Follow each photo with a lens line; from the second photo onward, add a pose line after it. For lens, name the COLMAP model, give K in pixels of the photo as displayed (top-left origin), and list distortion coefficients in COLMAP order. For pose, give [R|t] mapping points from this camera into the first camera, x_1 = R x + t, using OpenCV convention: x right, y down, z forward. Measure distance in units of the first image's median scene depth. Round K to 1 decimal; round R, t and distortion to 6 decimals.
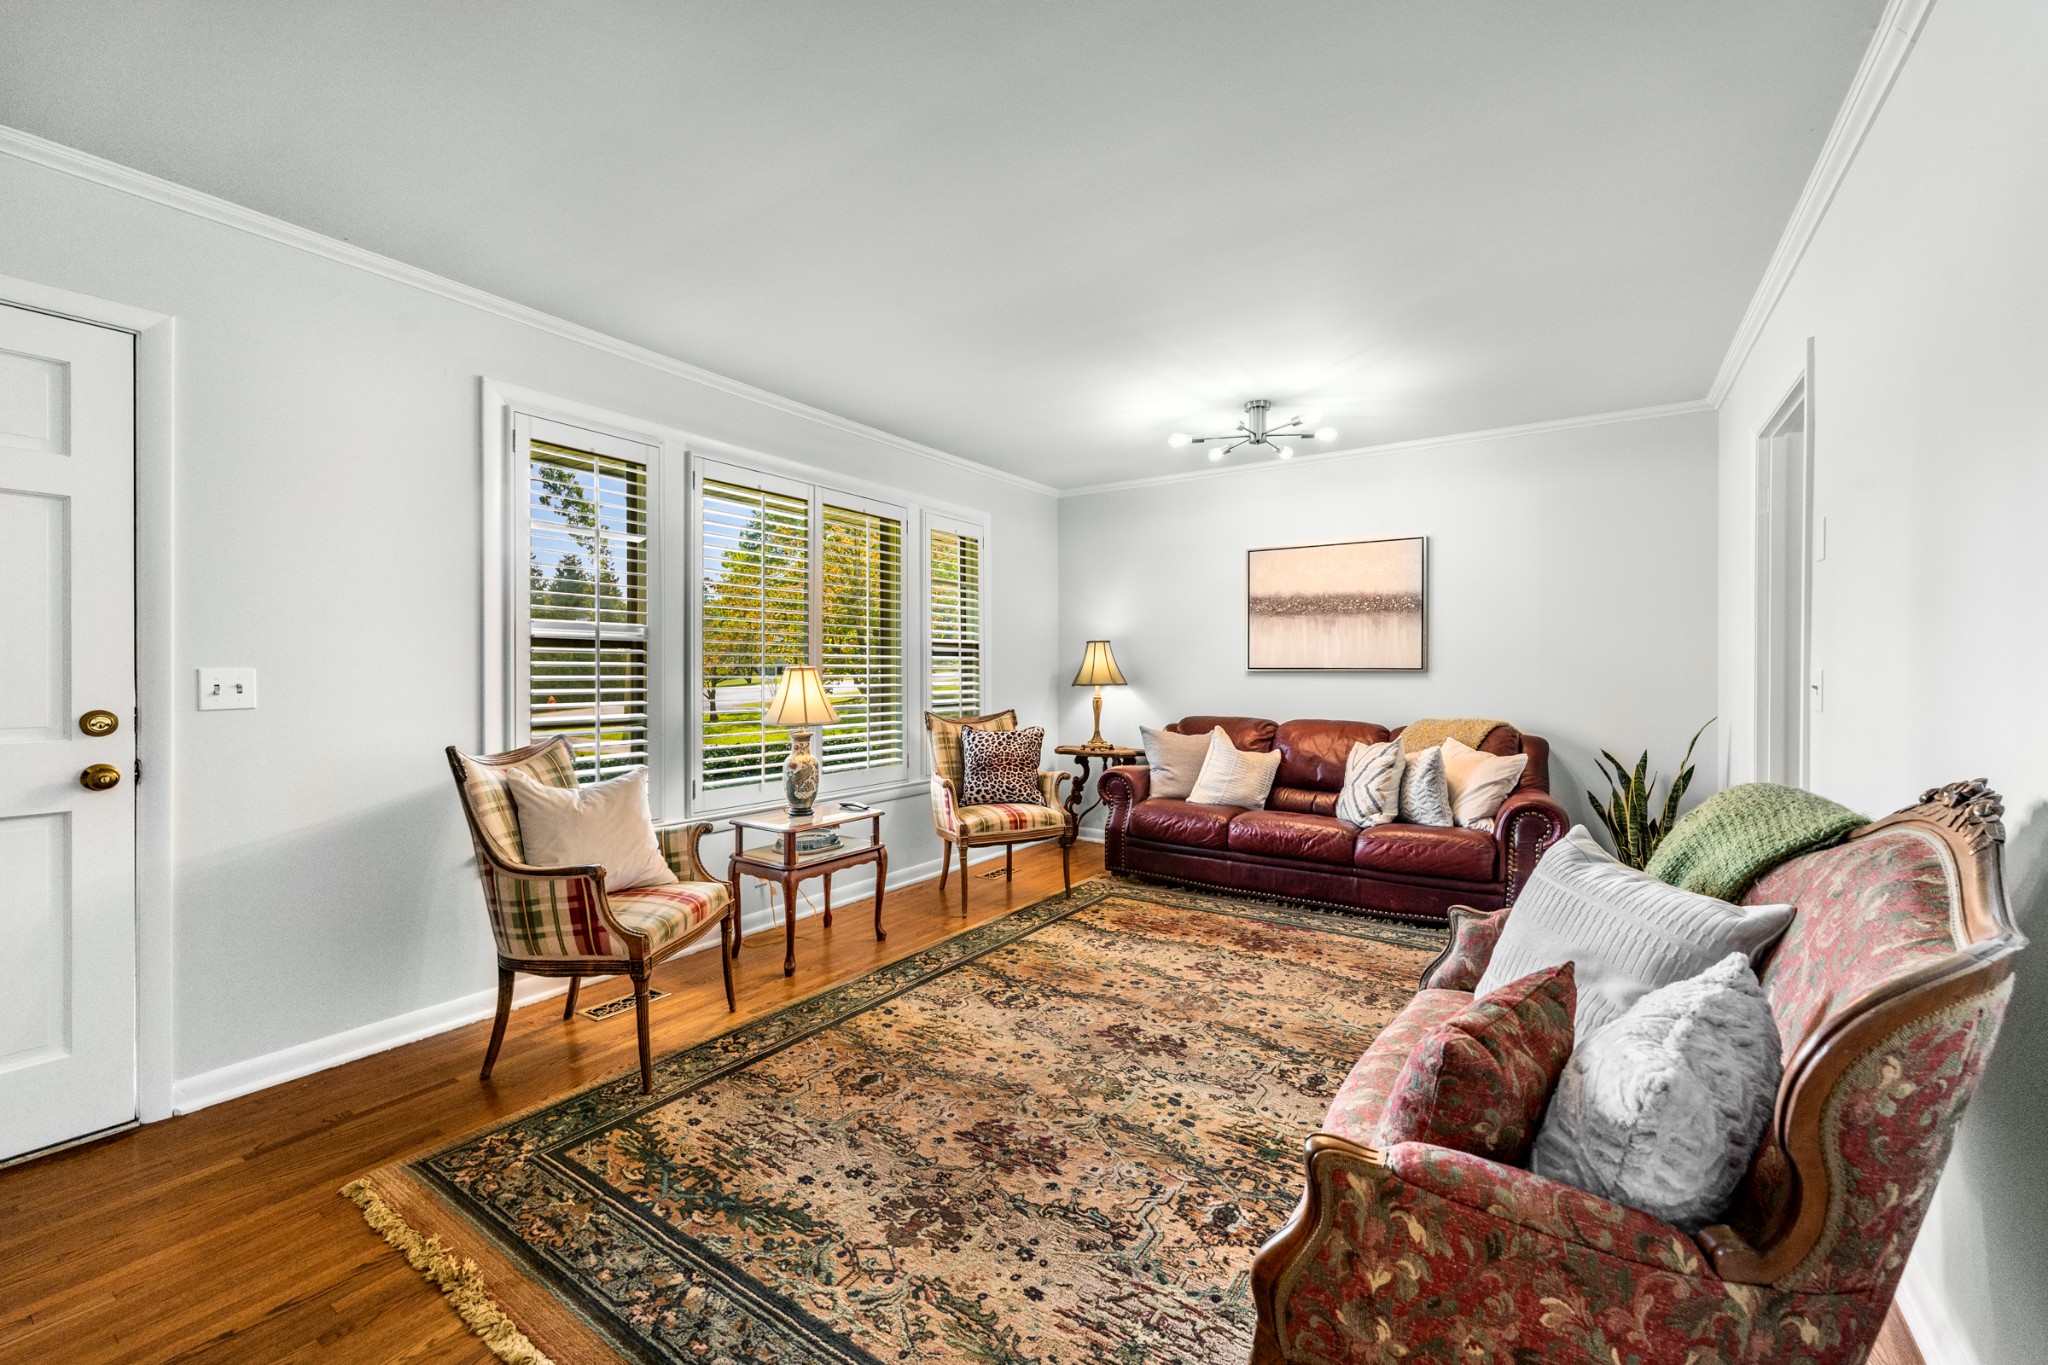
lens RADIAL K [[817.6, 0, 1017.4], [0, 817.6, 671.3], [0, 0, 1]] dist [0.001111, 0.000050]
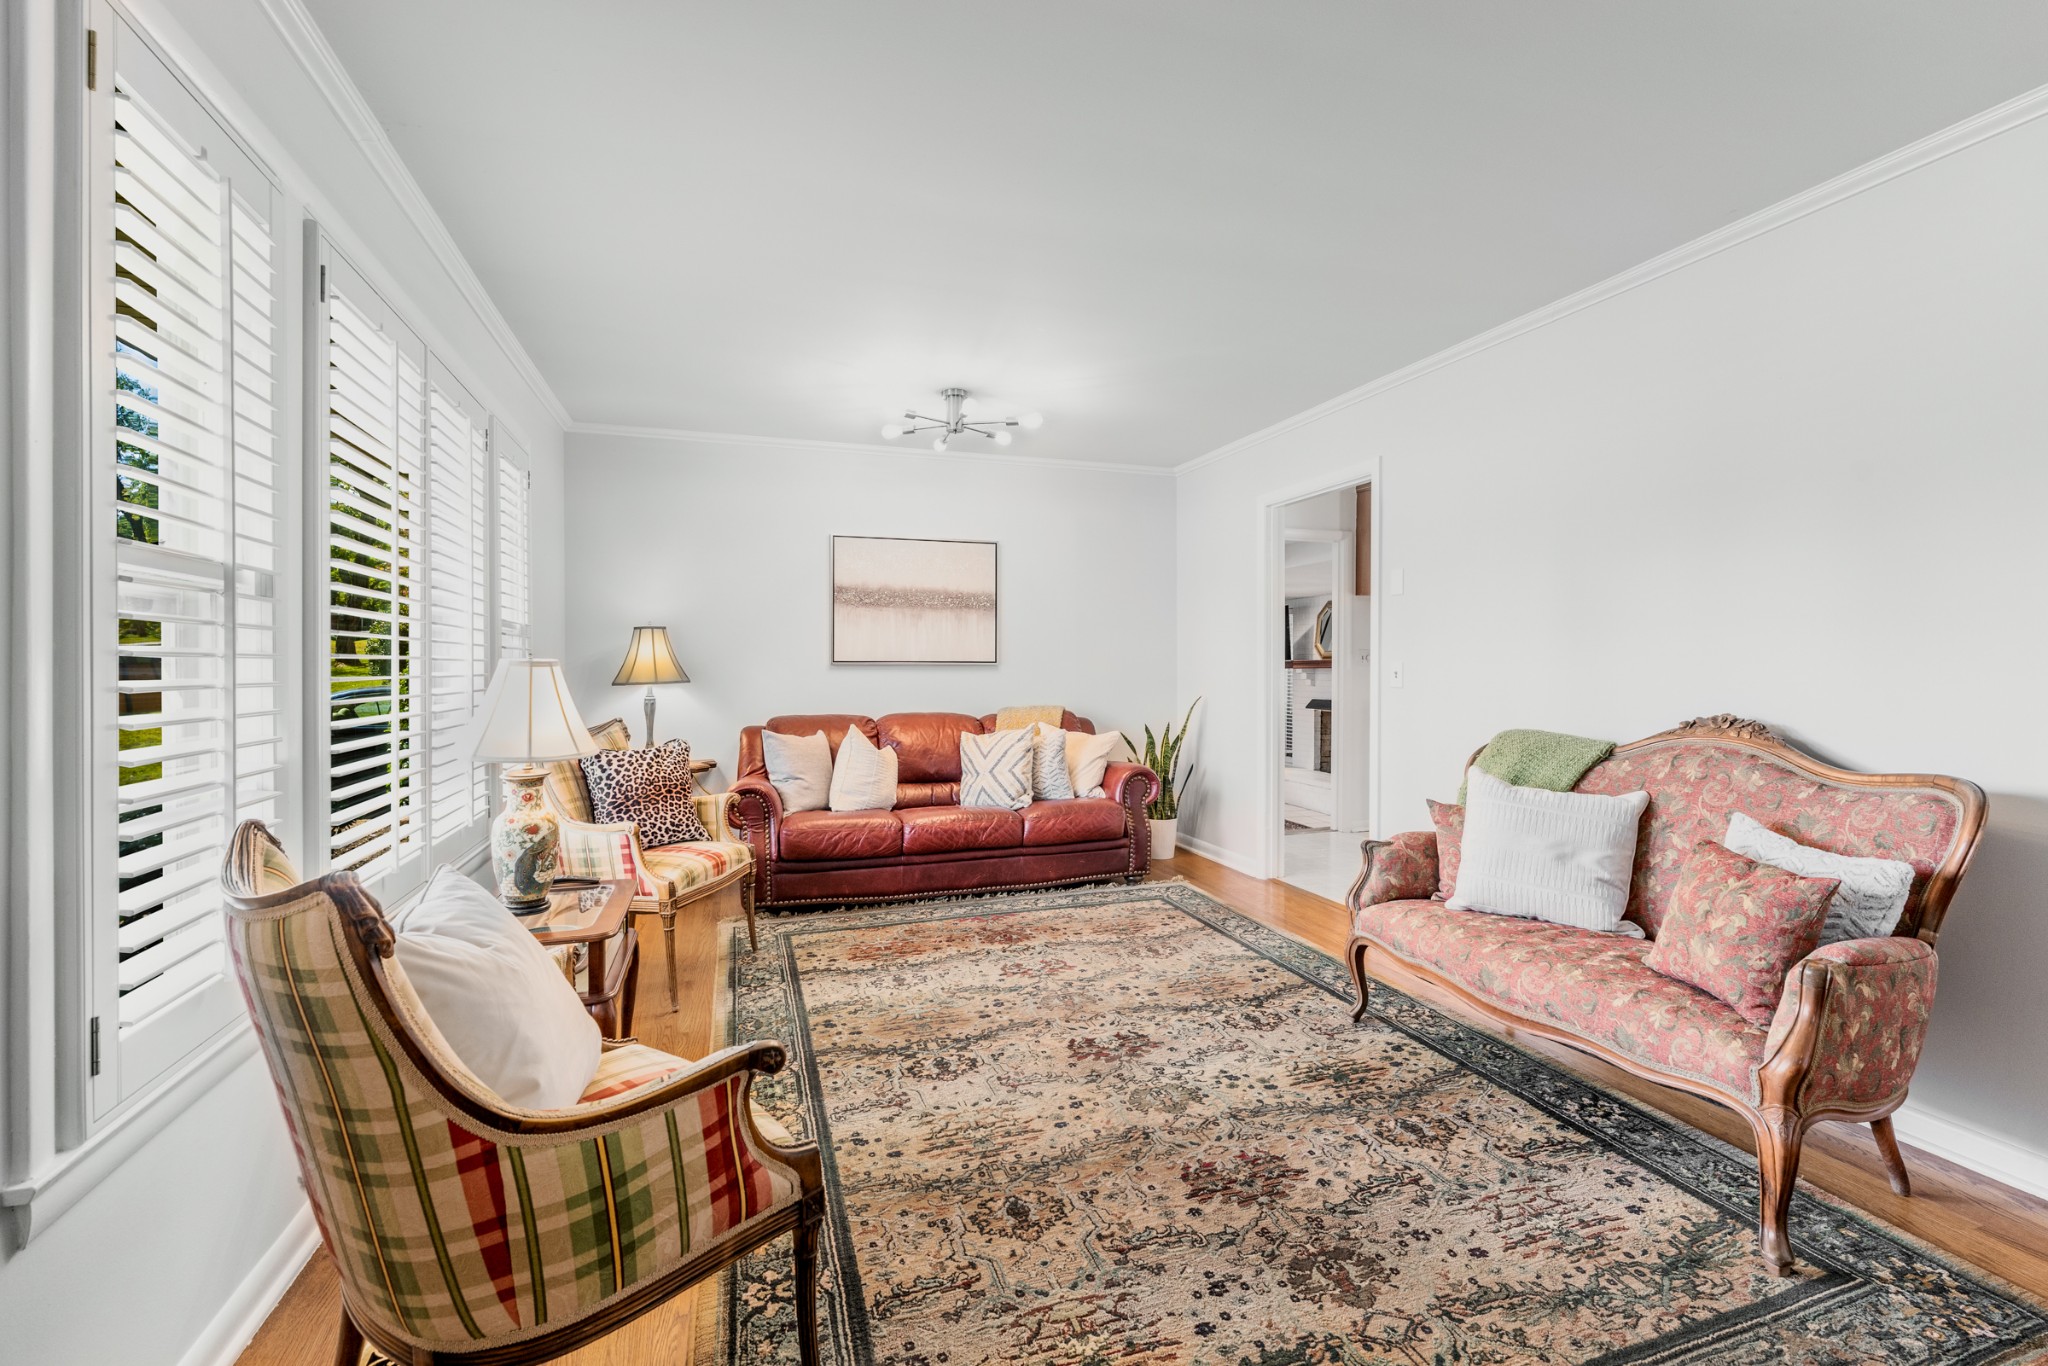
lens RADIAL K [[874.0, 0, 990.8], [0, 874.0, 660.6], [0, 0, 1]] dist [-0.001230, -0.000088]
pose [[0.615665, 0.000936, 0.788008, -0.623068], [0.002700, 0.999991, -0.003297, -0.001429], [-0.788004, 0.004158, 0.615657, 0.395392]]
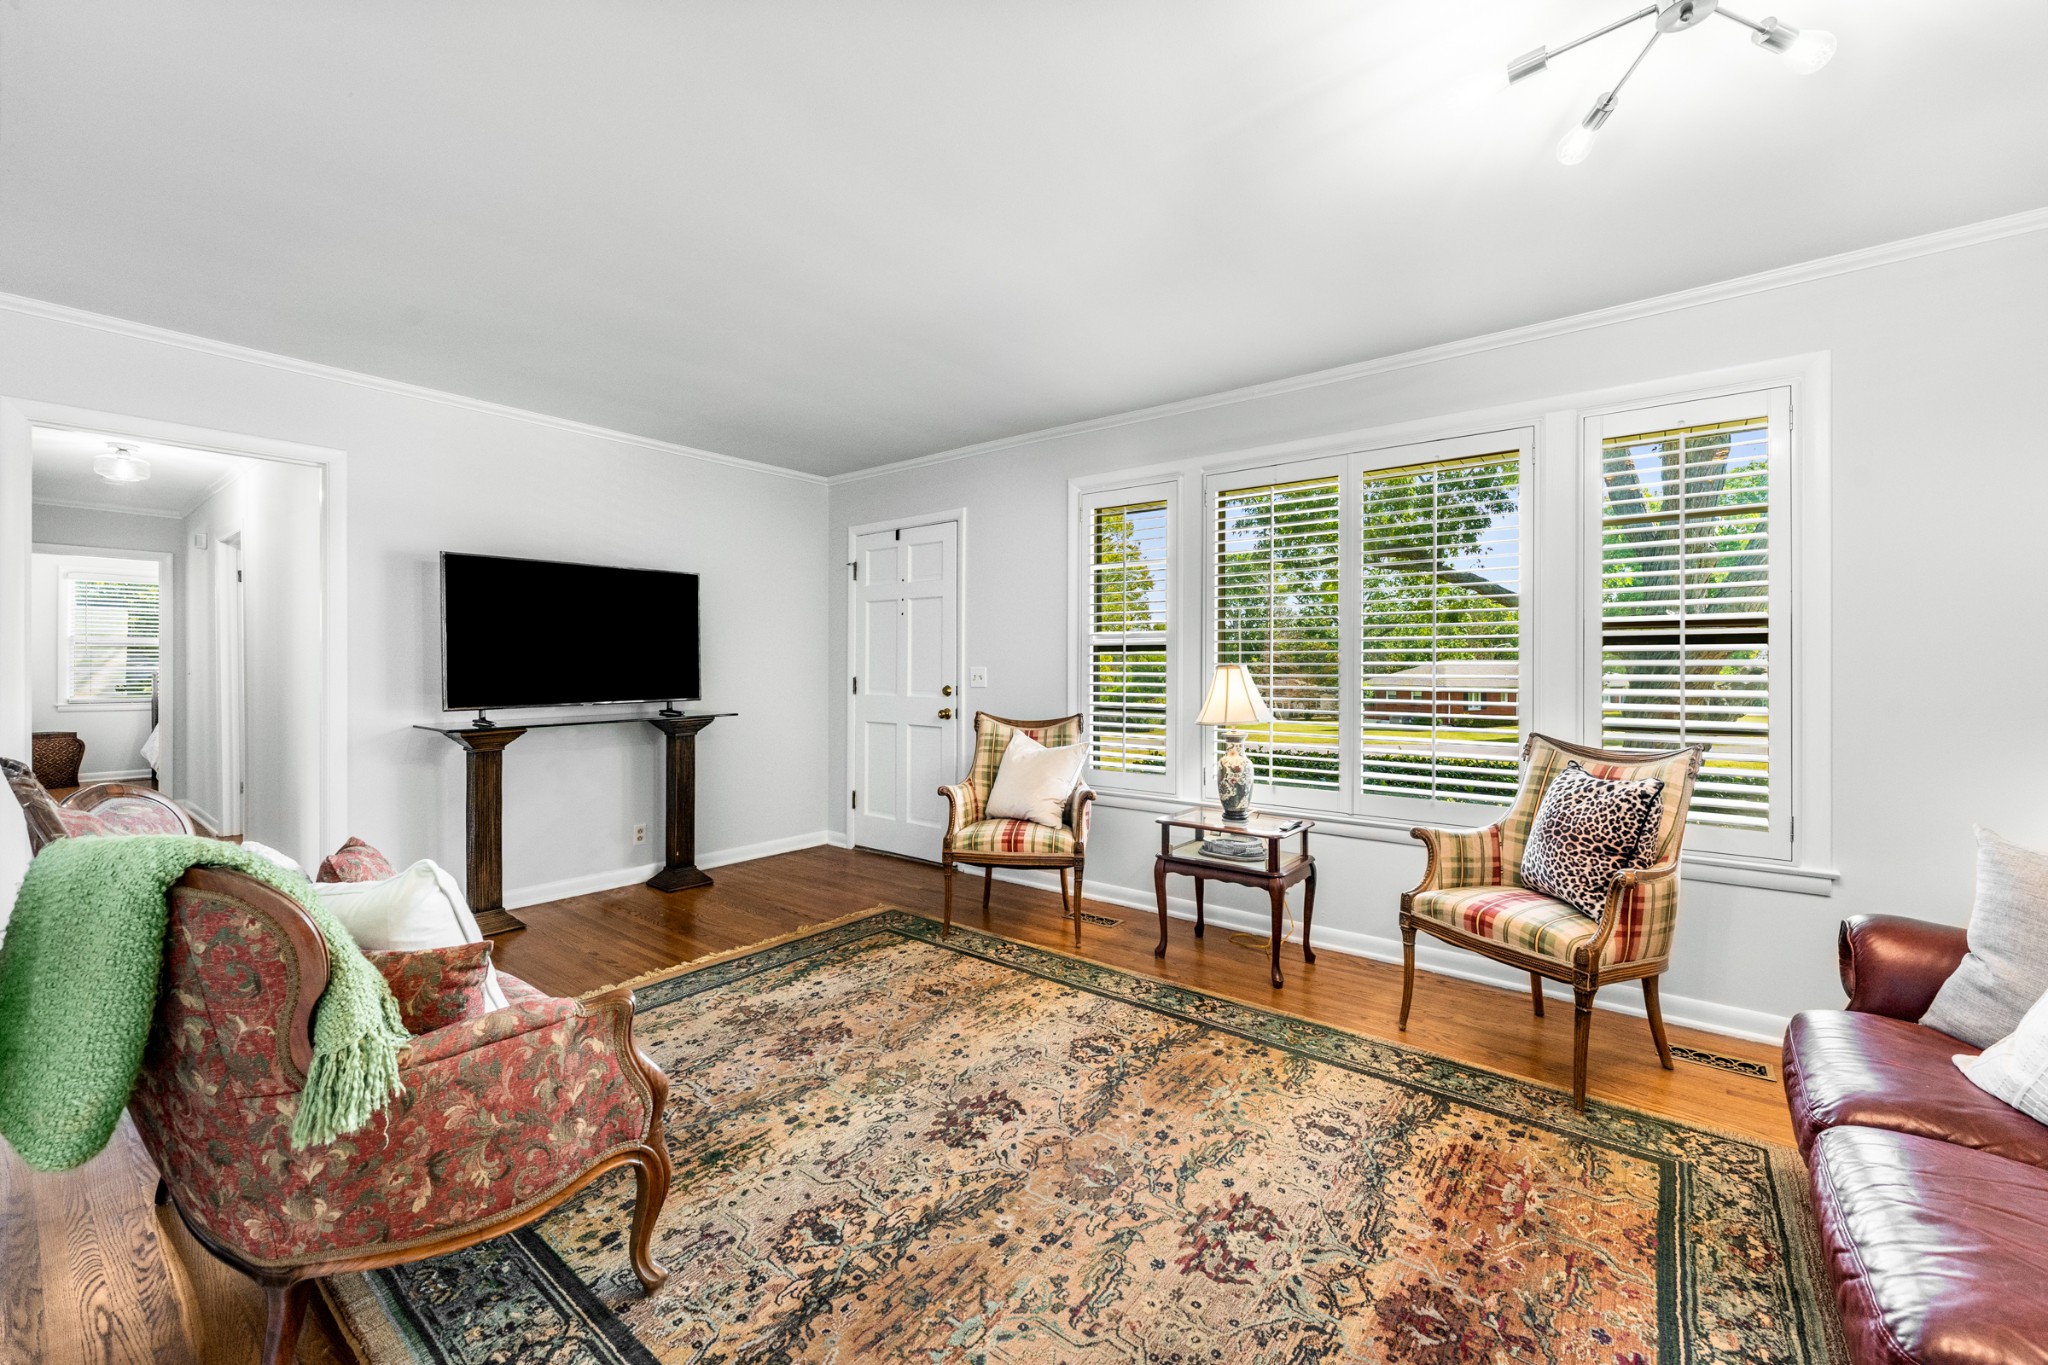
lens RADIAL K [[817.6, 0, 1017.4], [0, 817.6, 671.3], [0, 0, 1]] dist [0.001111, 0.000050]
pose [[-0.066541, 0.003712, -0.997777, 0.805668], [-0.002219, 0.999990, 0.003868, -0.001636], [0.997781, 0.002471, -0.066532, 0.909939]]
